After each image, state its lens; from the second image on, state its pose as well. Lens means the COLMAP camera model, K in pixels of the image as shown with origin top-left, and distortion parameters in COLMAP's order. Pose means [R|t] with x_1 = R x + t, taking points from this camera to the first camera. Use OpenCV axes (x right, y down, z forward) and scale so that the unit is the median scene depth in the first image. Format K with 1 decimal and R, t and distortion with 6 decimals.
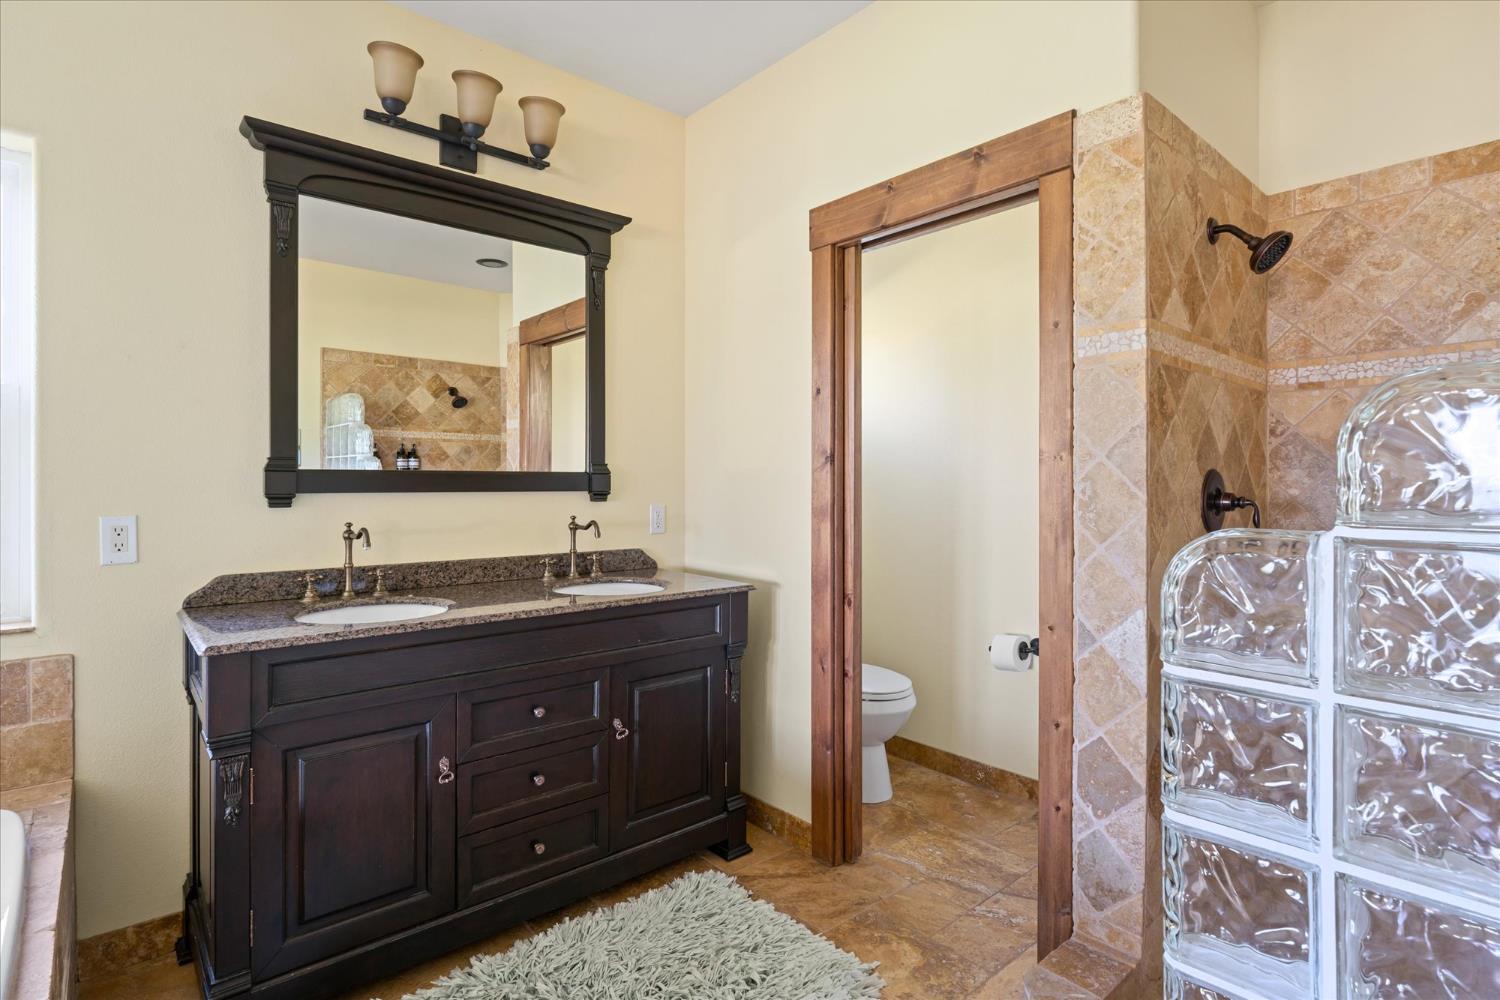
lens RADIAL K [[771.5, 0, 750.7], [0, 771.5, 485.6], [0, 0, 1]] dist [-0.005240, -0.000517]
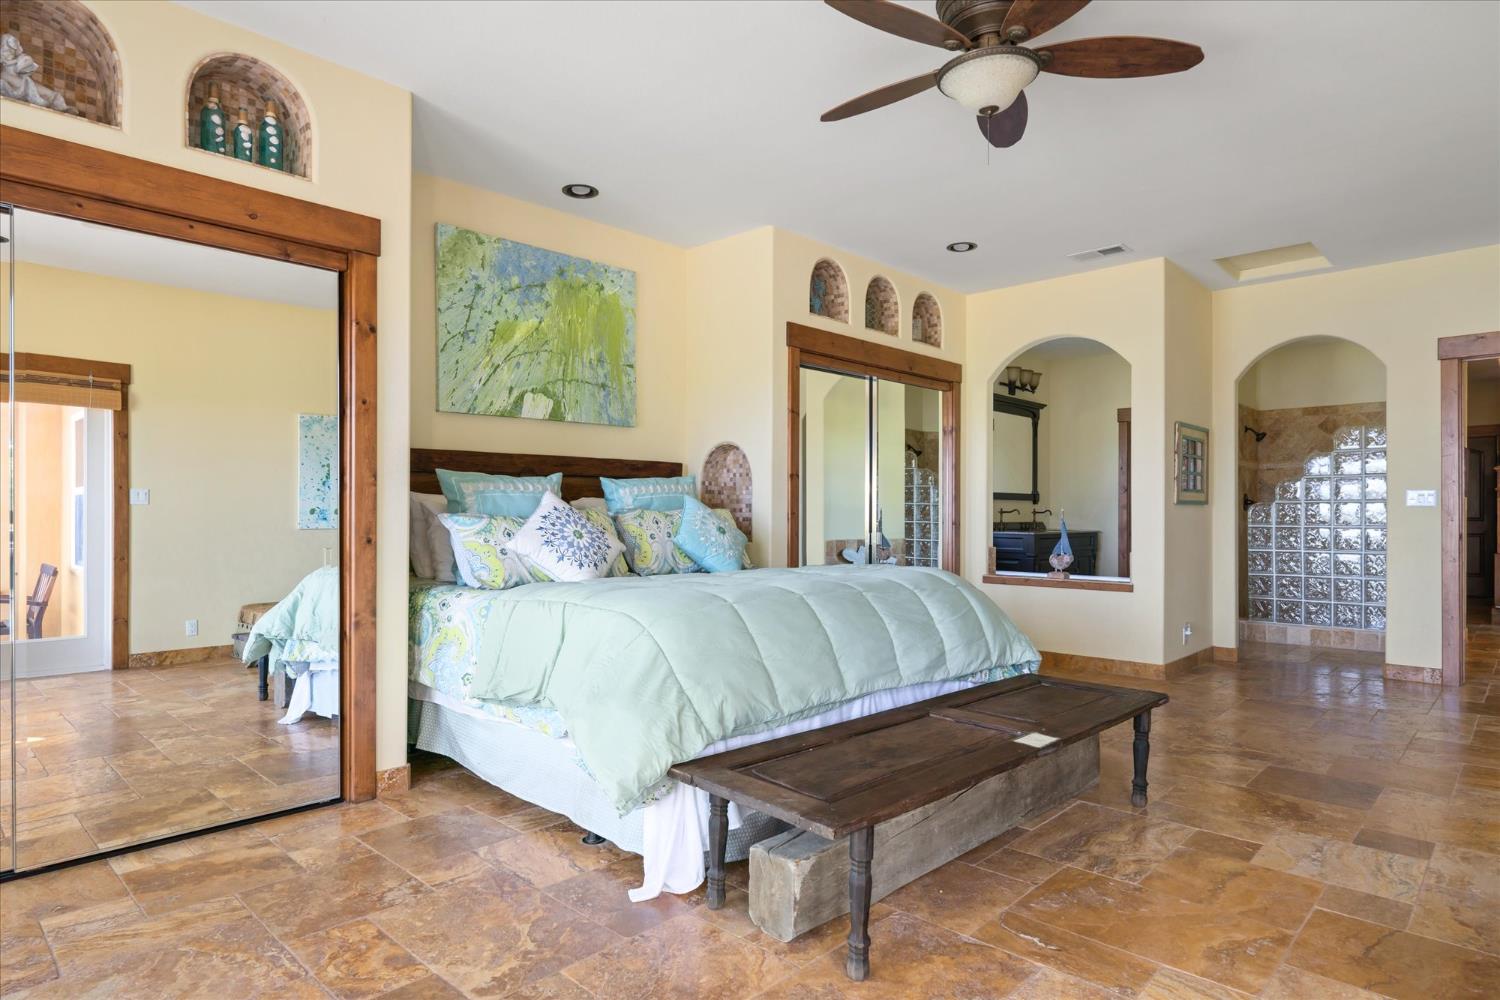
lens RADIAL K [[878.7, 0, 749.7], [0, 878.7, 515.7], [0, 0, 1]] dist [-0.001782, -0.000700]
pose [[0.995037, 0.001020, 0.099498, -1.732910], [-0.001077, 0.999999, 0.000523, 0.068578], [-0.099497, -0.000628, 0.995038, -2.341233]]
